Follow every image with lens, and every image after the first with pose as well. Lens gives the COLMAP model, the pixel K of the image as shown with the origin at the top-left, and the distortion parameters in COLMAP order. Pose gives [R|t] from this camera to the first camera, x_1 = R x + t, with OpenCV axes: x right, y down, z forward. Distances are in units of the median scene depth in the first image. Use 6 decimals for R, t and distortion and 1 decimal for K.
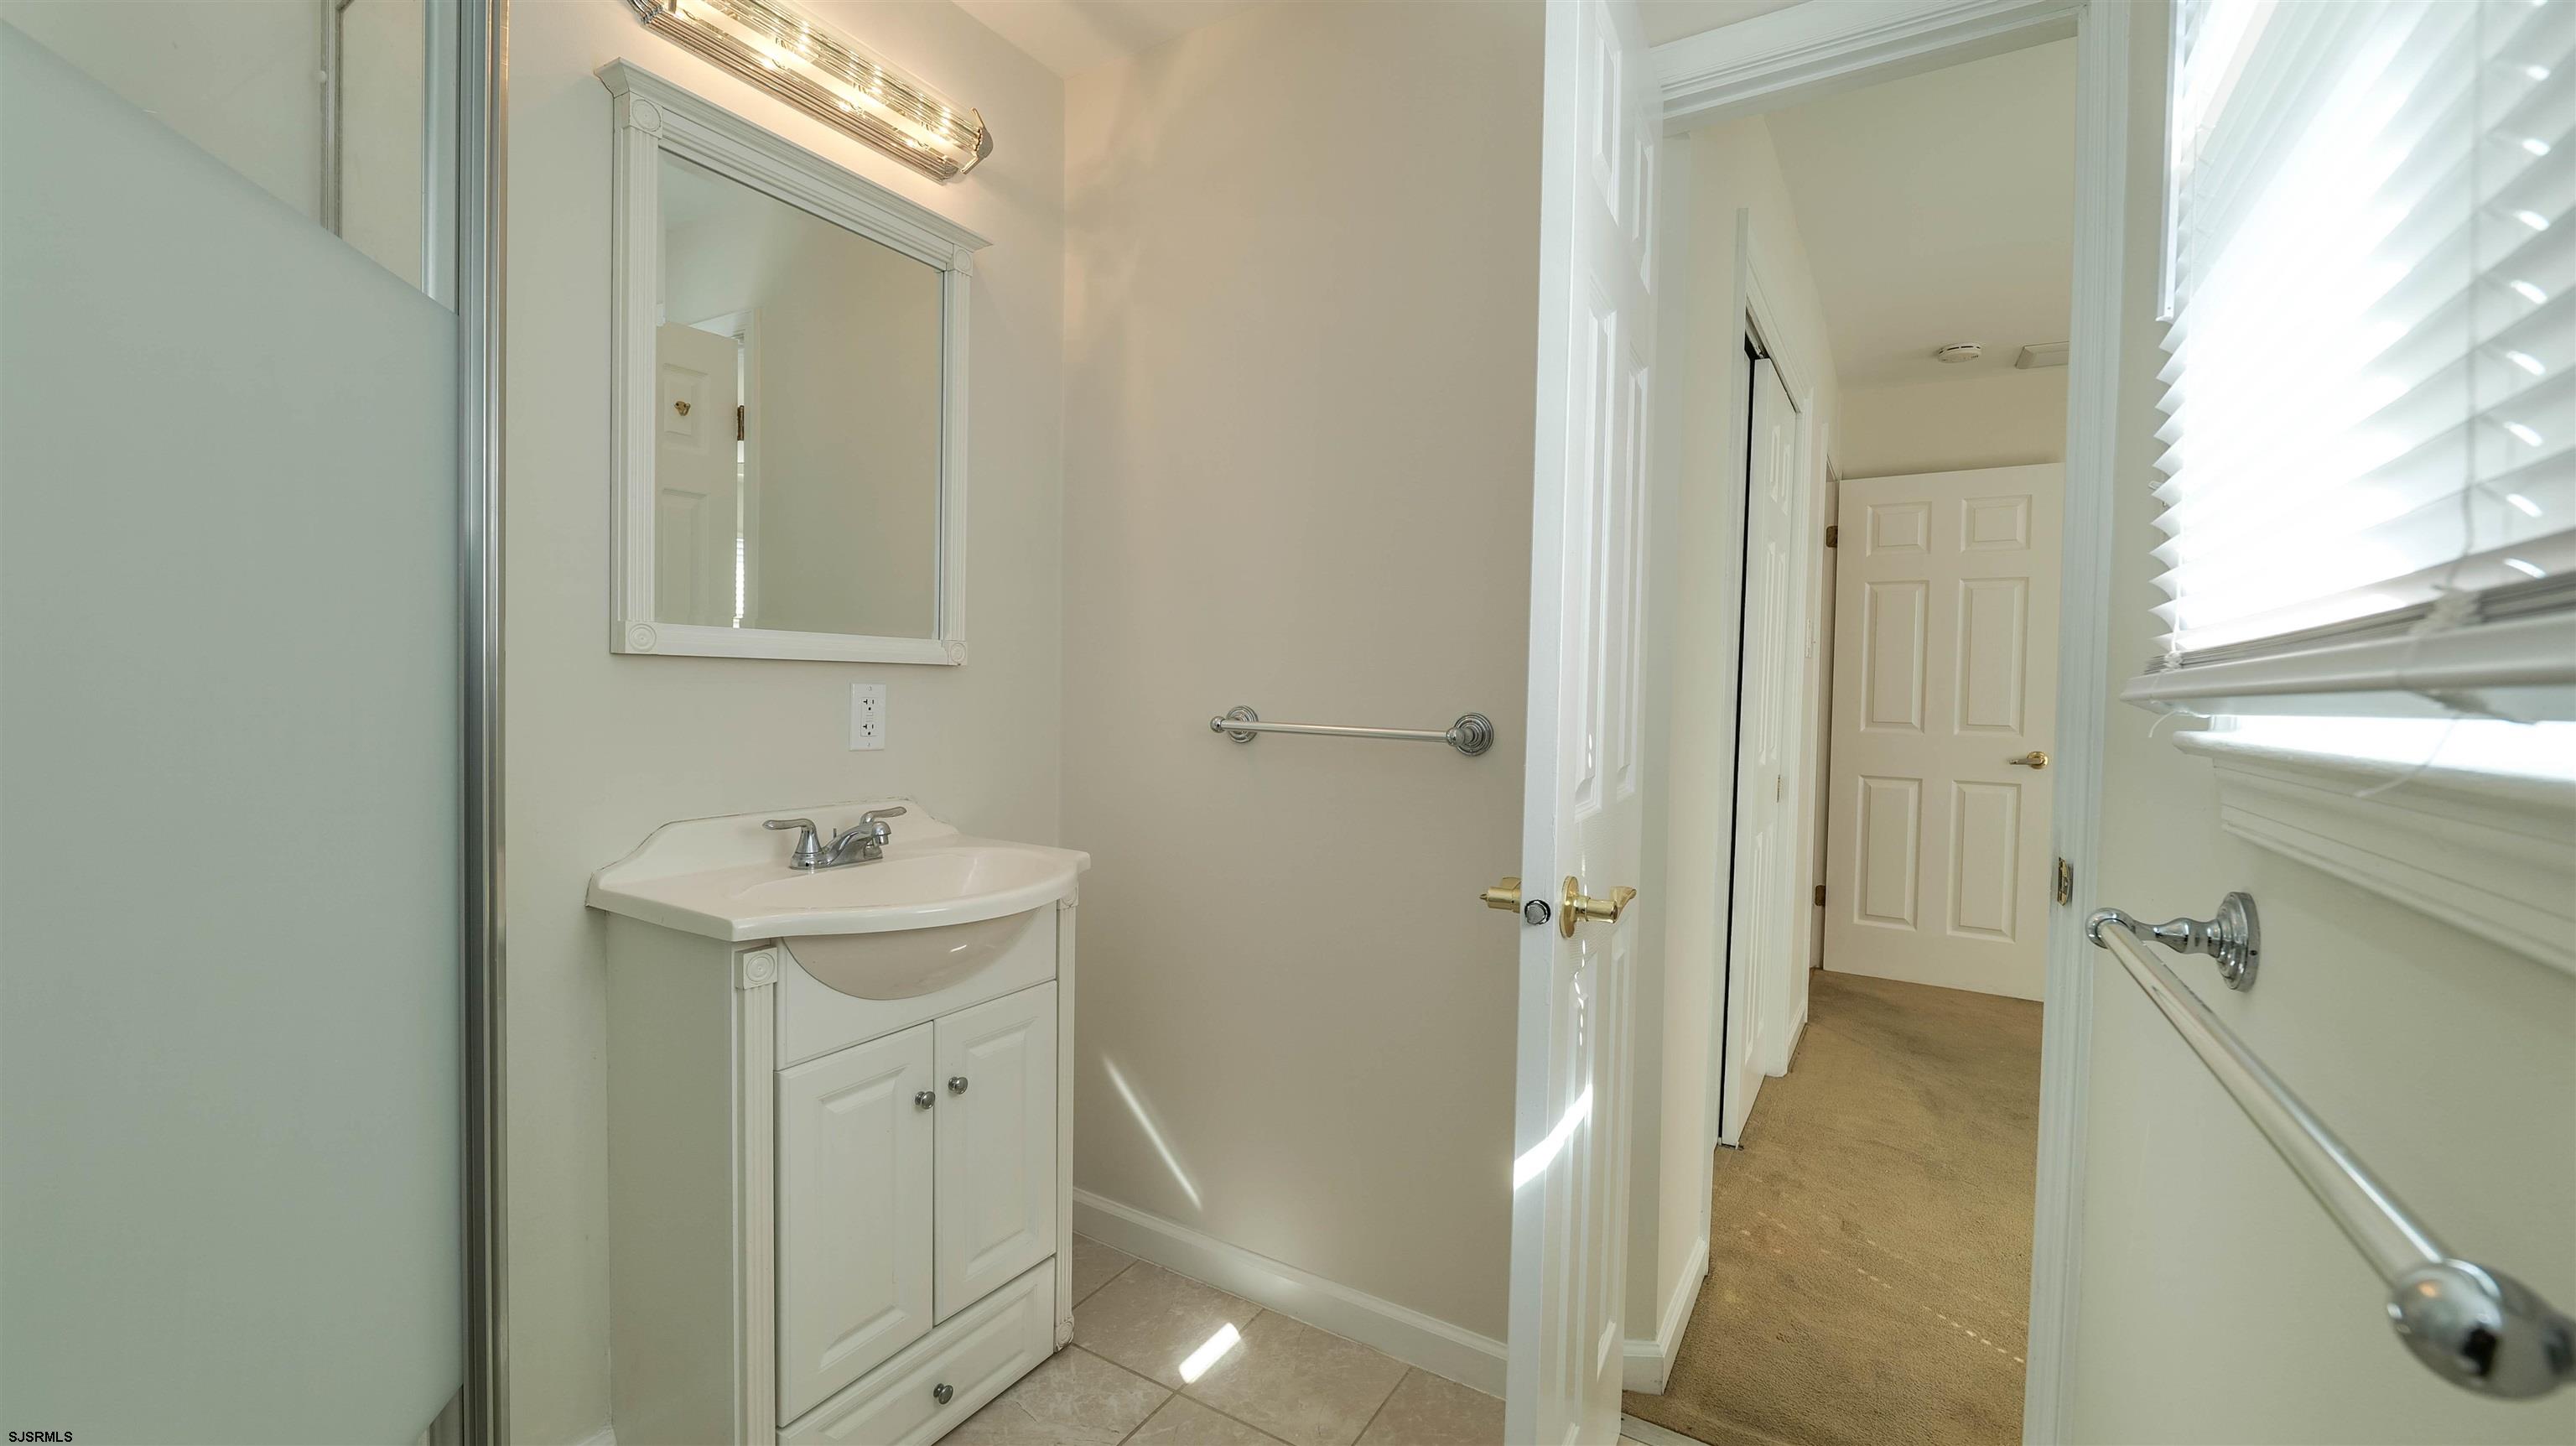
lens RADIAL K [[1043.9, 0, 1274.6], [0, 1043.9, 721.7], [0, 0, 1]] dist [-0.012951, 0.000600]
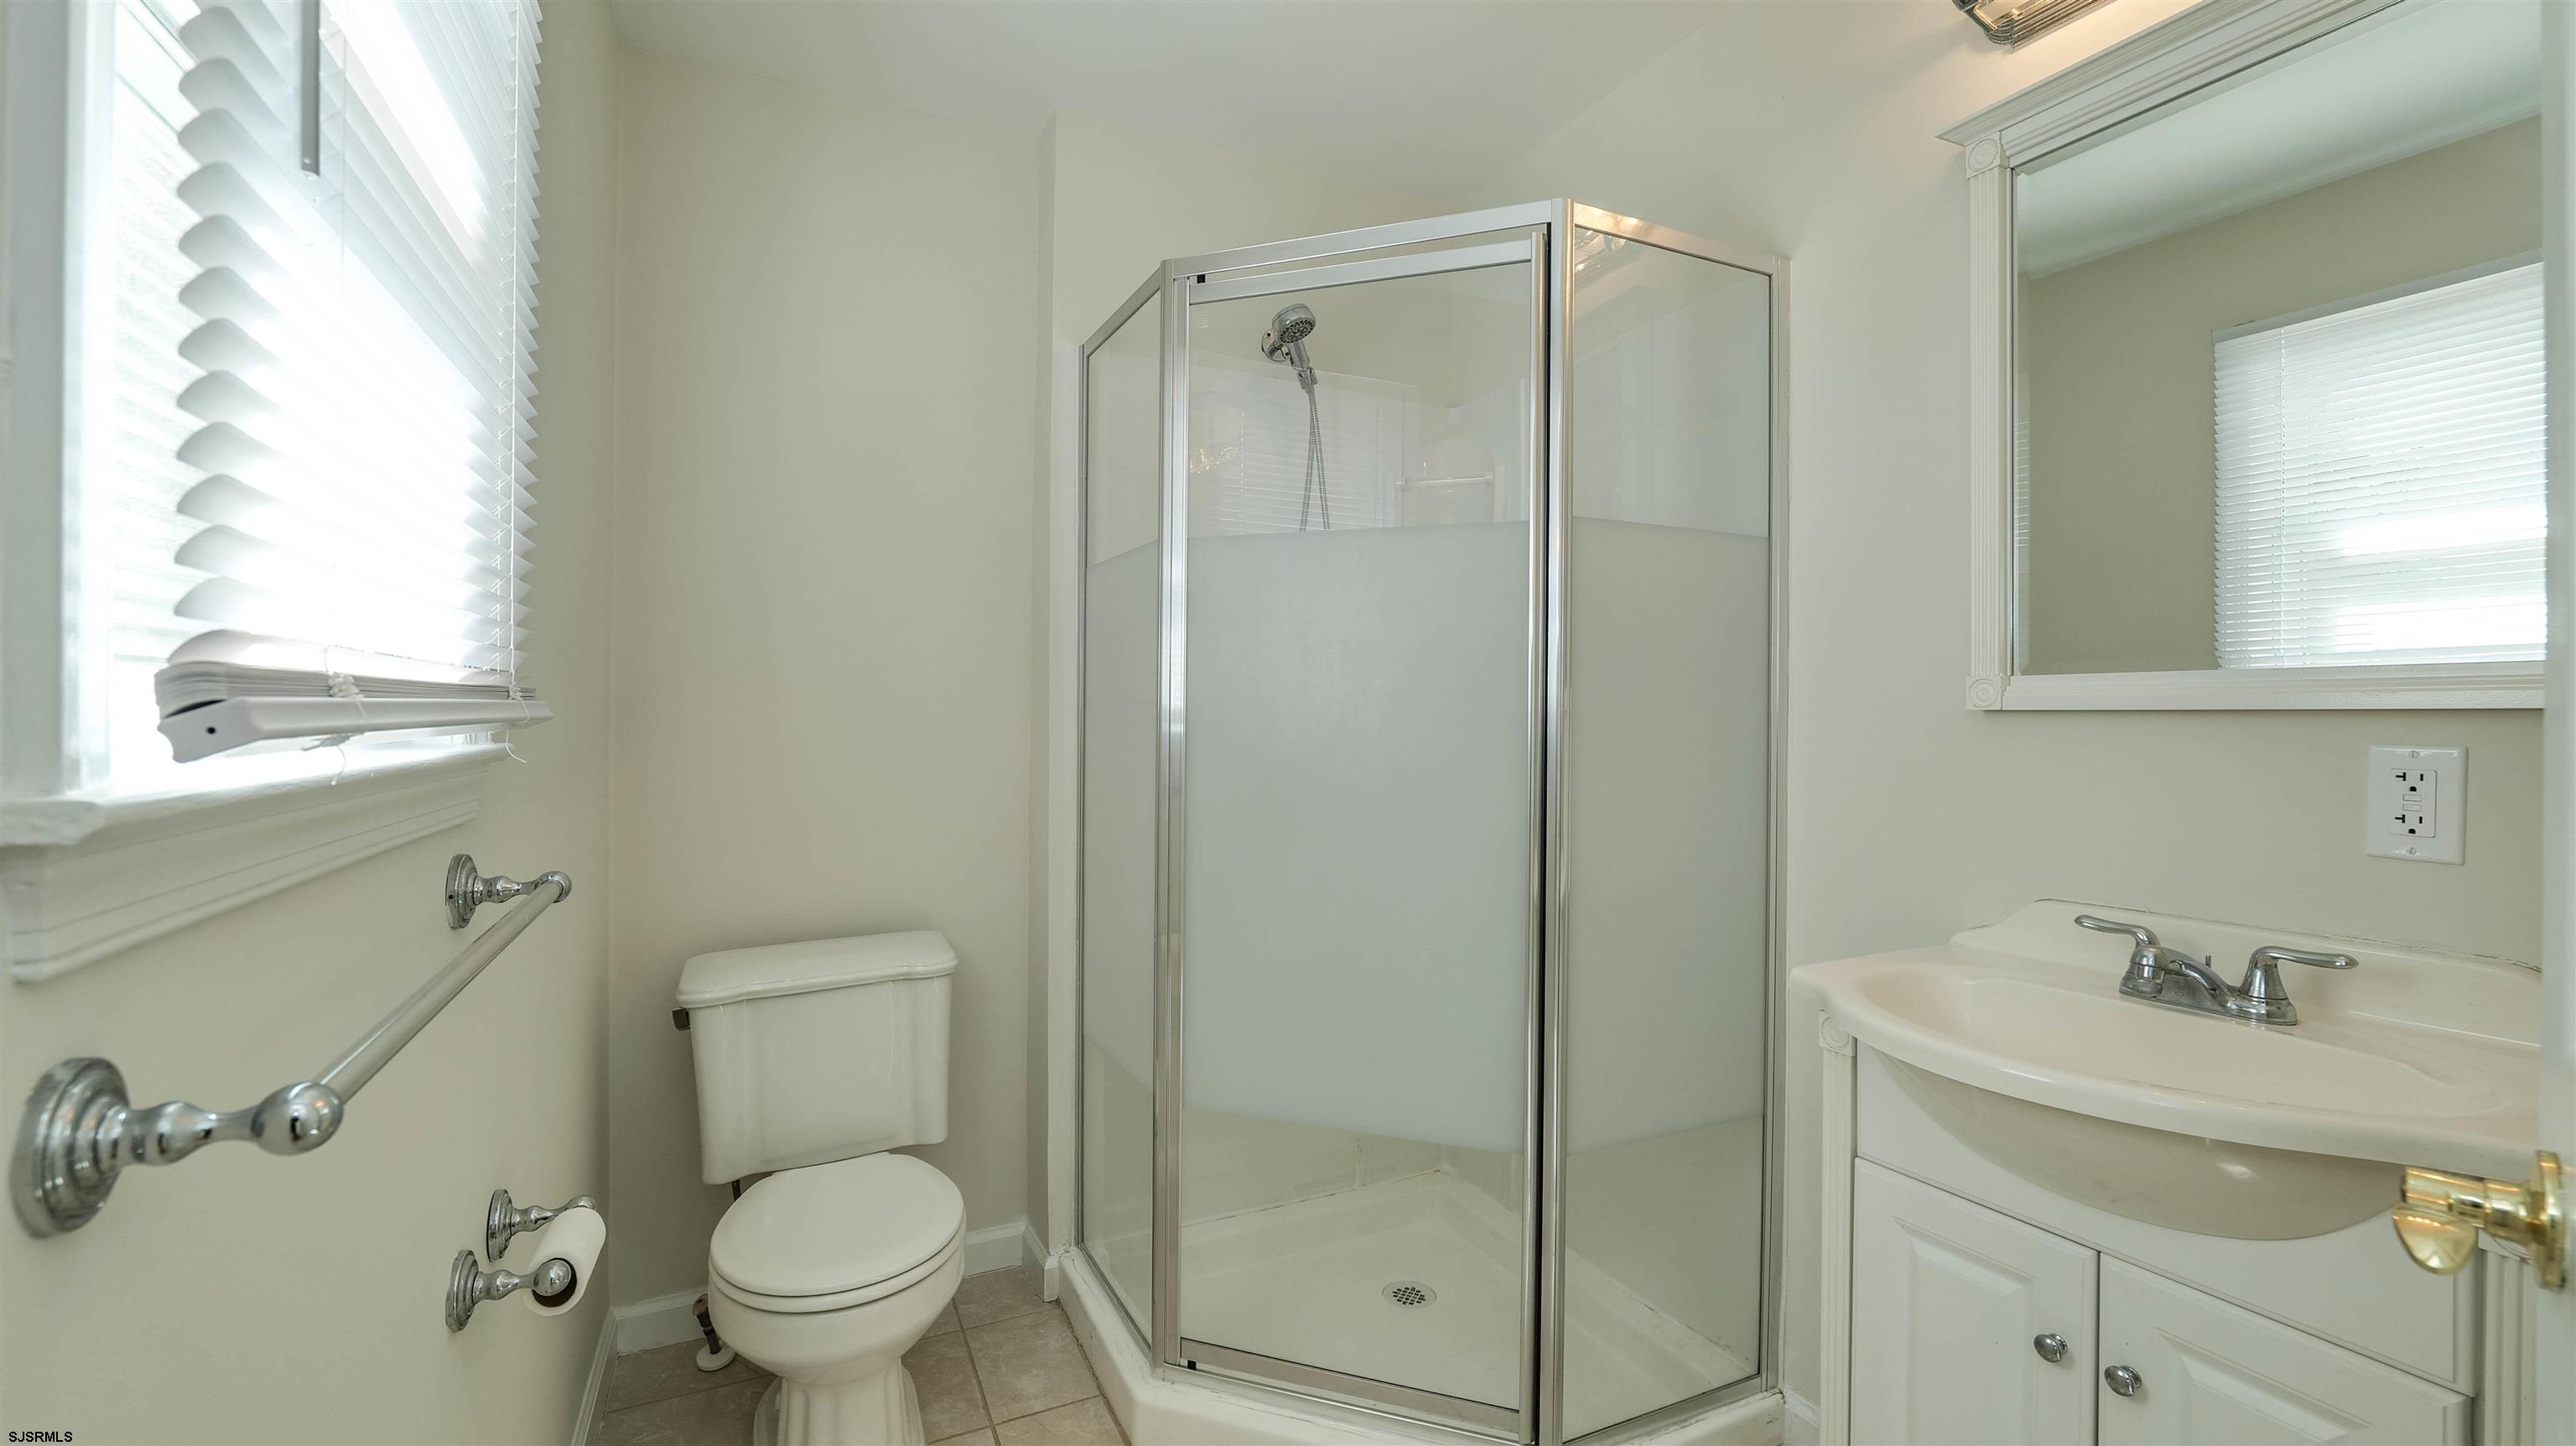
lens RADIAL K [[1043.9, 0, 1274.6], [0, 1043.9, 721.7], [0, 0, 1]] dist [-0.012951, 0.000600]
pose [[-0.536756, -0.024242, -0.843389, 0.465215], [-0.051165, 0.998683, 0.003857, -0.020825], [0.842185, 0.045223, -0.537289, 0.822224]]
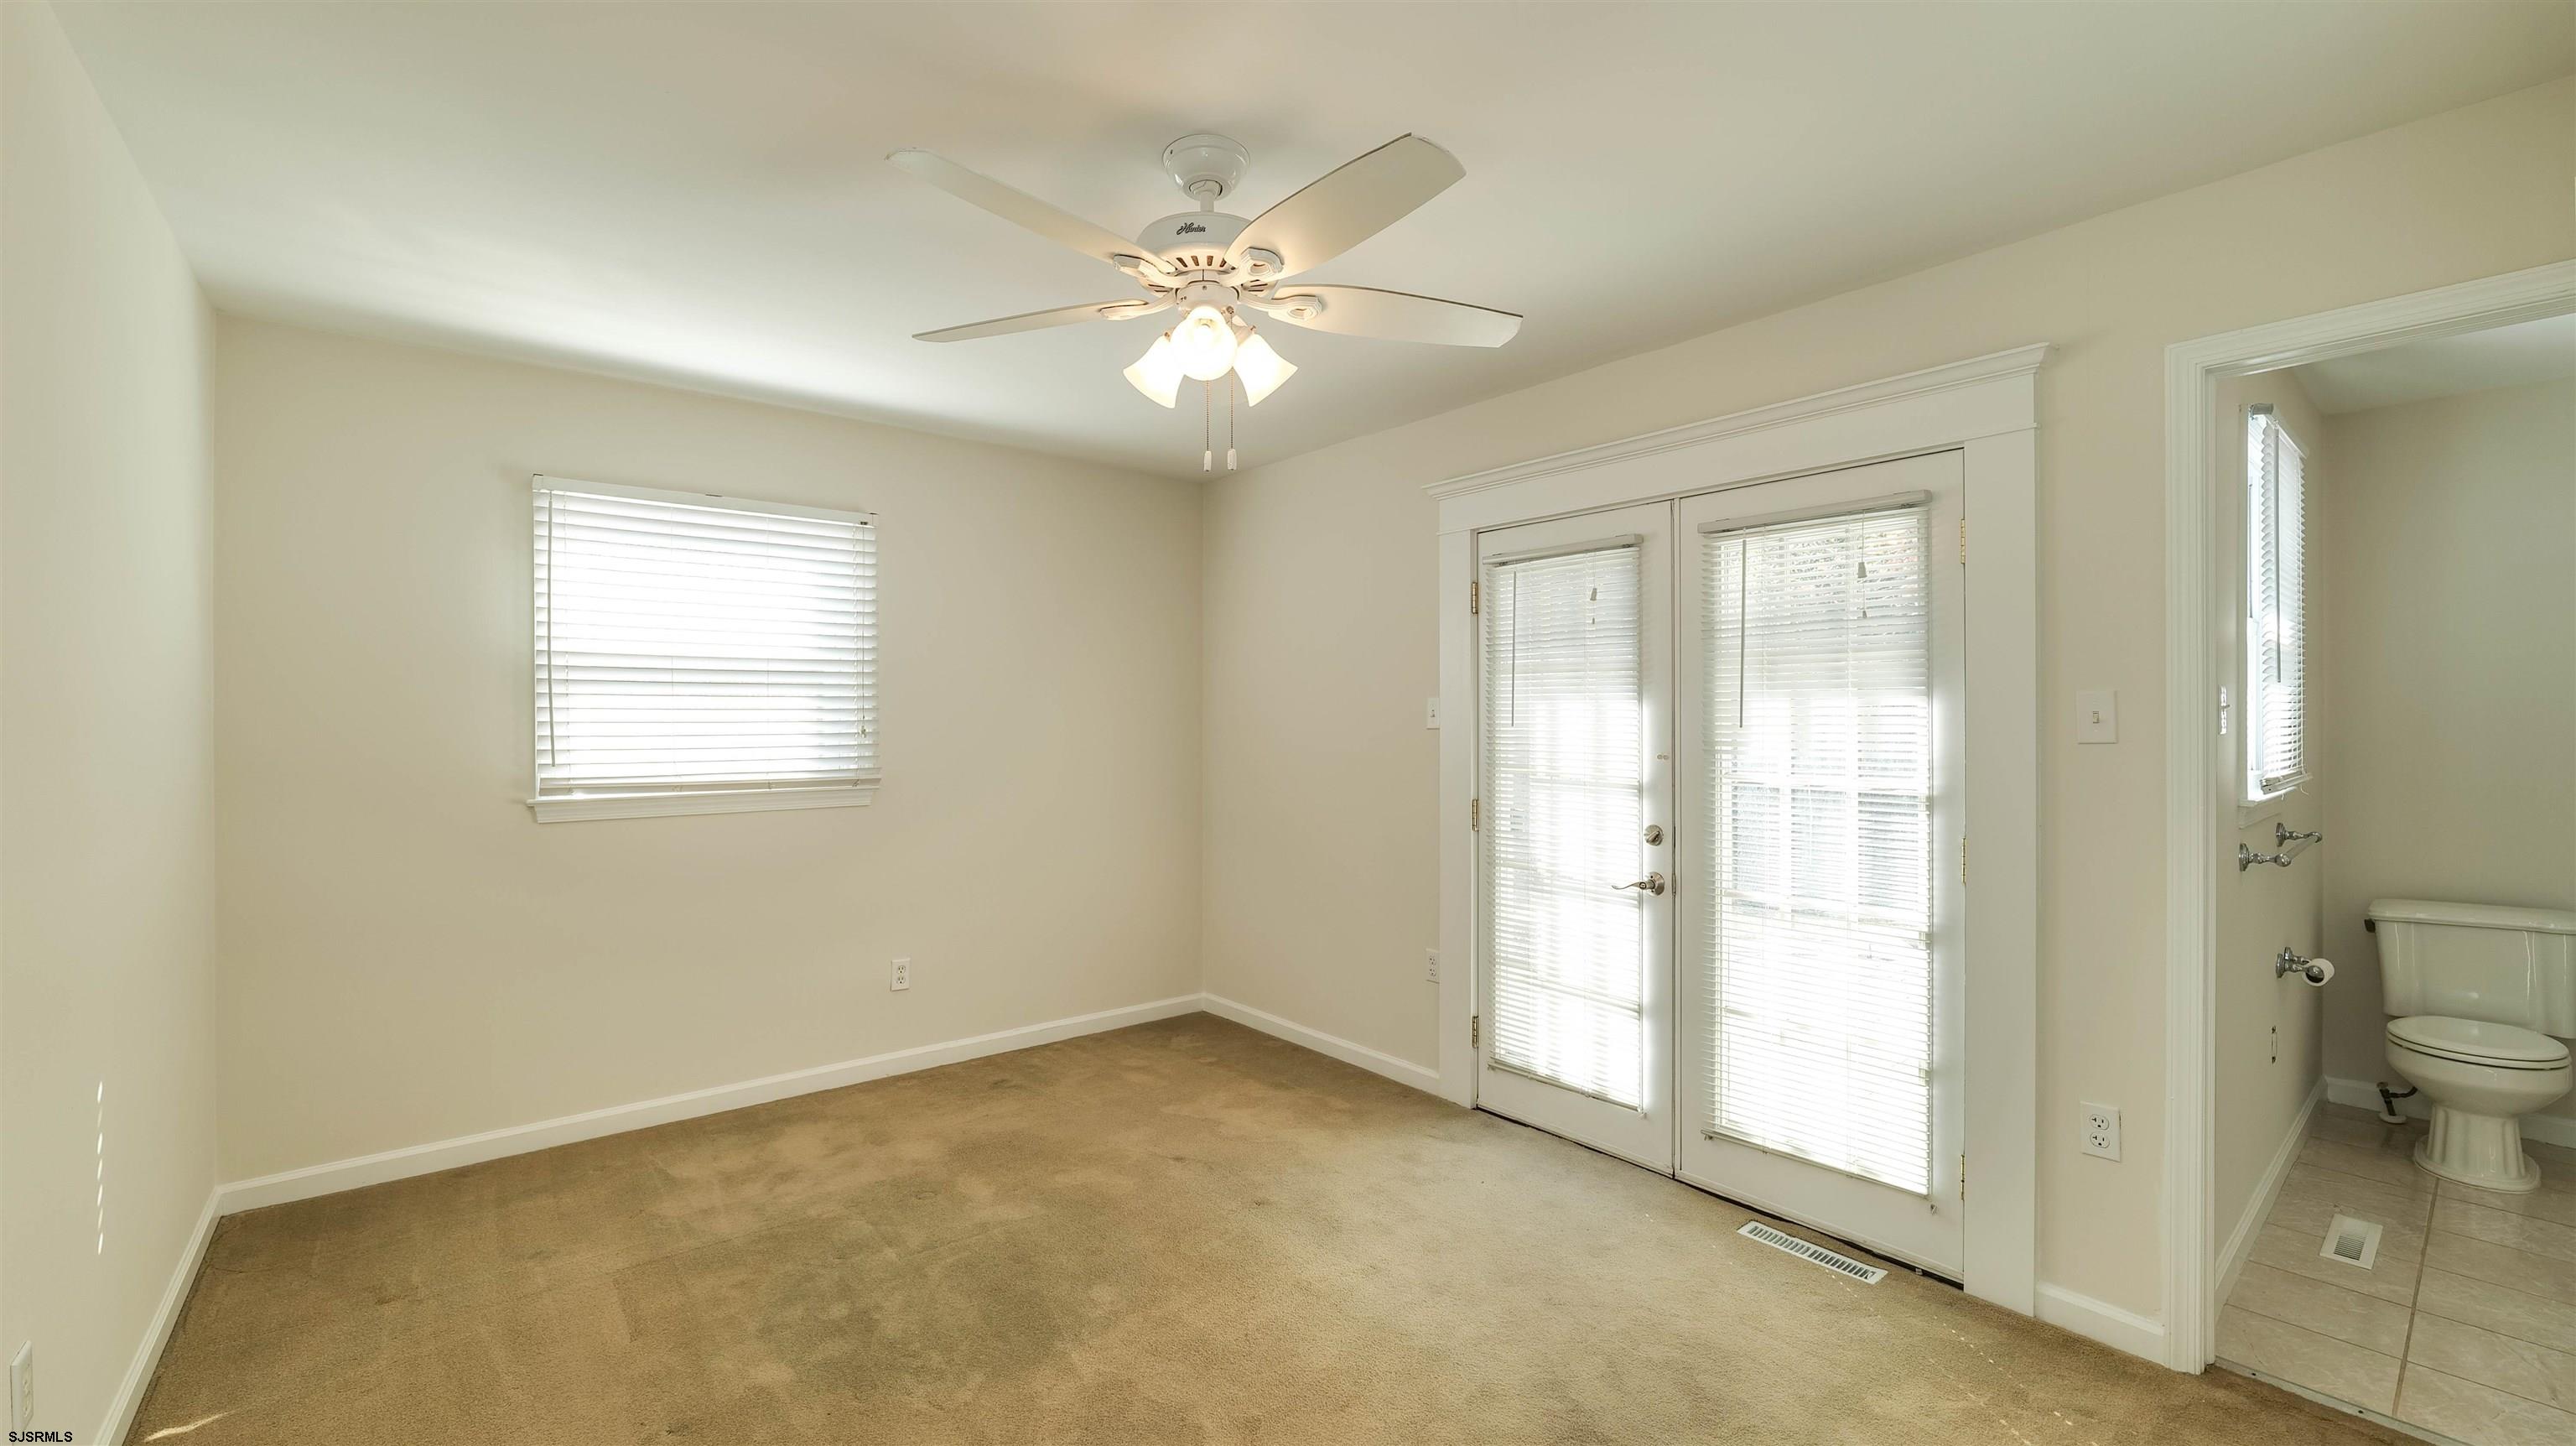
lens RADIAL K [[1043.9, 0, 1274.6], [0, 1043.9, 721.7], [0, 0, 1]] dist [-0.012951, 0.000600]
pose [[-0.946083, -0.020343, 0.323286, 0.891002], [-0.006984, 0.999075, 0.042428, -0.091168], [-0.323850, 0.037882, -0.945350, 1.619498]]
